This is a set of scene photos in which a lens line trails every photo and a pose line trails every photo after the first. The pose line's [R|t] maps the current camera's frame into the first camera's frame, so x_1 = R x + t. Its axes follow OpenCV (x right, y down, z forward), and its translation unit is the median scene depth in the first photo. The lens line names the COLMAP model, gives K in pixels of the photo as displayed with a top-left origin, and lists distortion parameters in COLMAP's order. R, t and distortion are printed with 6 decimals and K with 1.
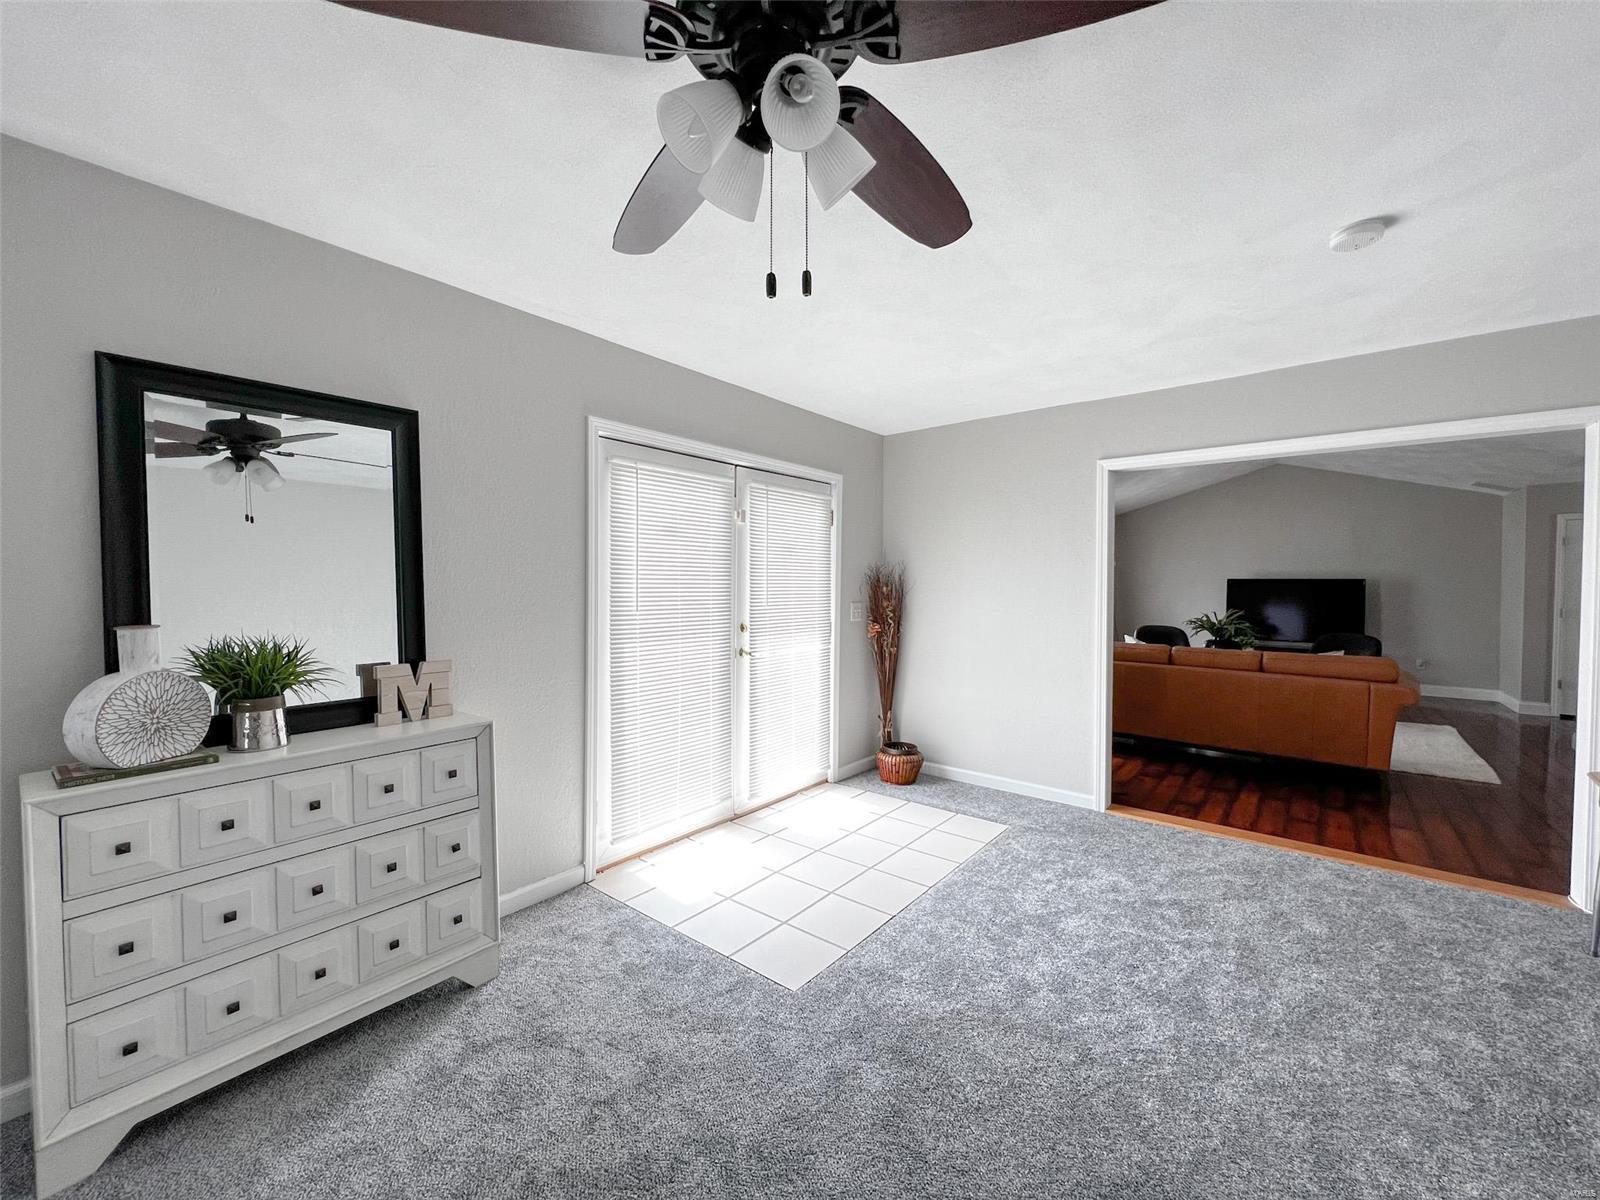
lens RADIAL K [[640.3, 0, 797.4], [0, 640.3, 597.1], [0, 0, 1]] dist [0.000122, 0.000367]
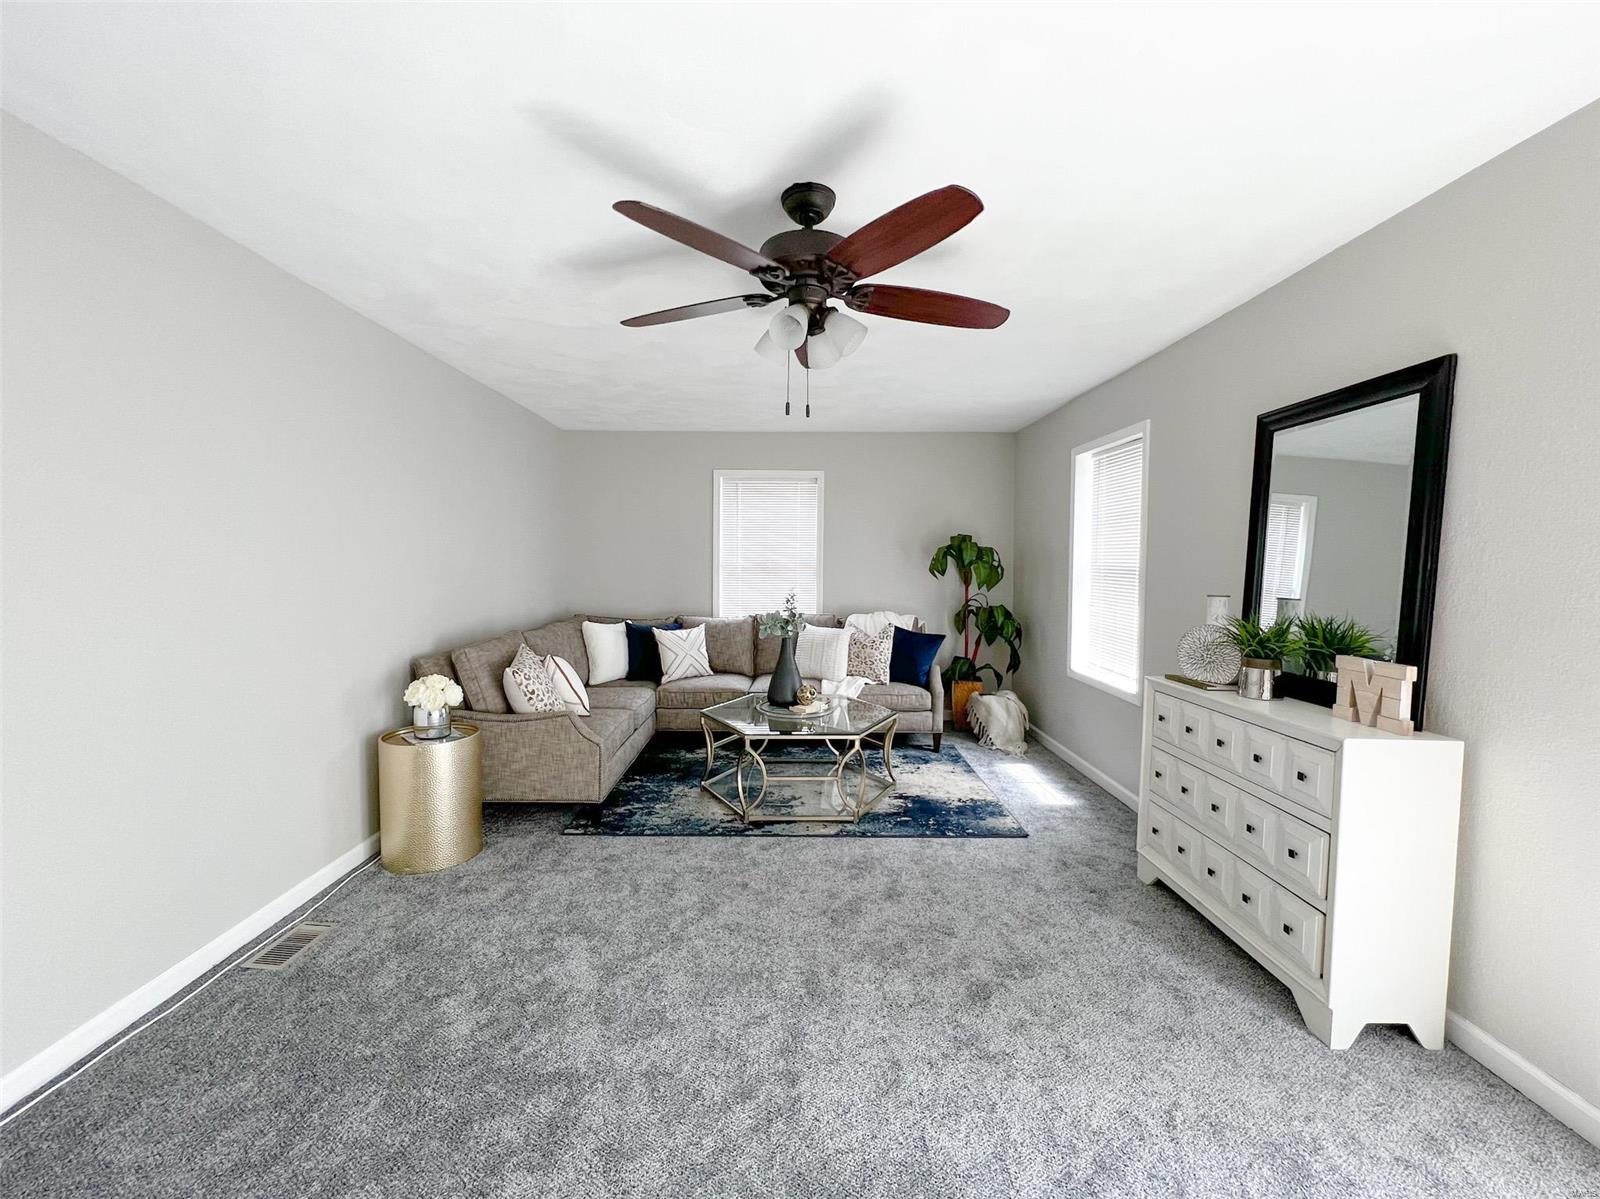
lens RADIAL K [[653.2, 0, 801.2], [0, 653.2, 597.7], [0, 0, 1]] dist [-0.001147, 0.000052]
pose [[-0.766432, 0.028526, -0.641691, 0.571460], [-0.022816, 0.997174, 0.071581, -0.029301], [0.641920, 0.069503, -0.763616, 1.154566]]
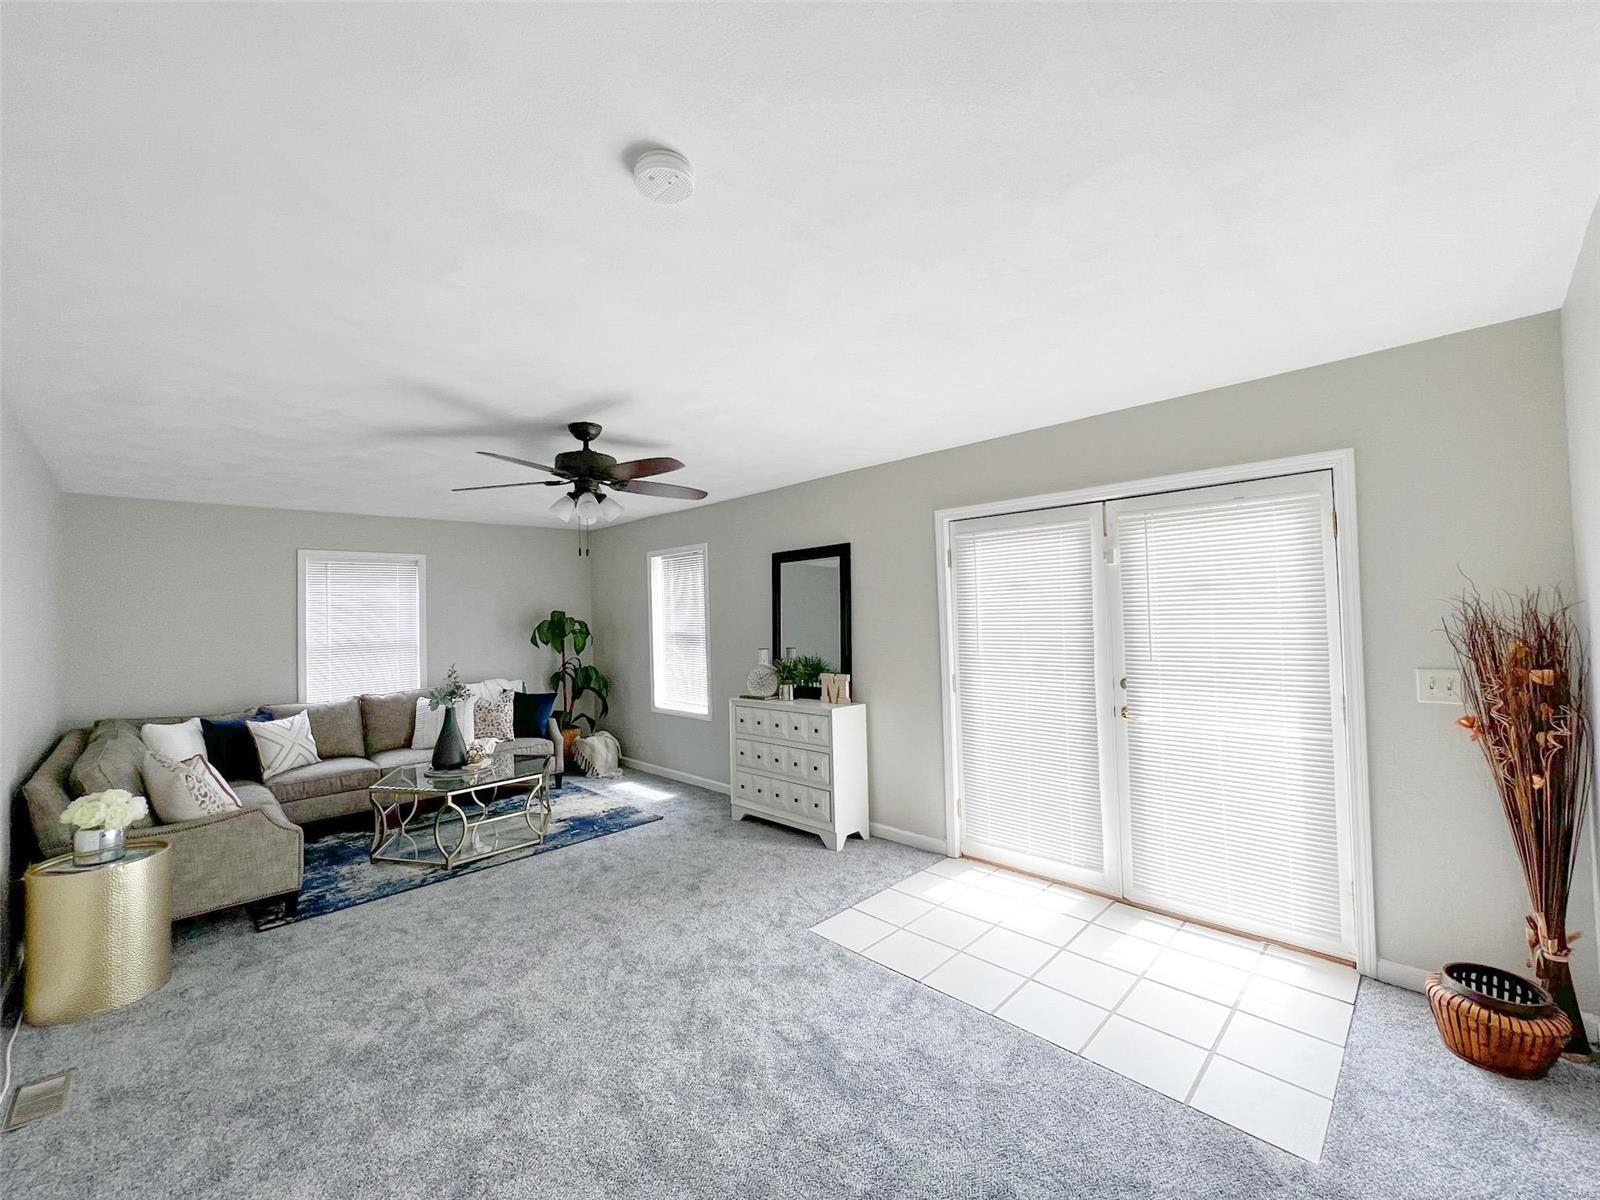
lens RADIAL K [[640.3, 0, 797.4], [0, 640.3, 597.1], [0, 0, 1]] dist [0.000122, 0.000367]
pose [[-0.100574, -0.026904, -0.994566, 1.360924], [0.005748, 0.999602, -0.027621, -0.079217], [0.994913, -0.008495, -0.100380, 1.068090]]
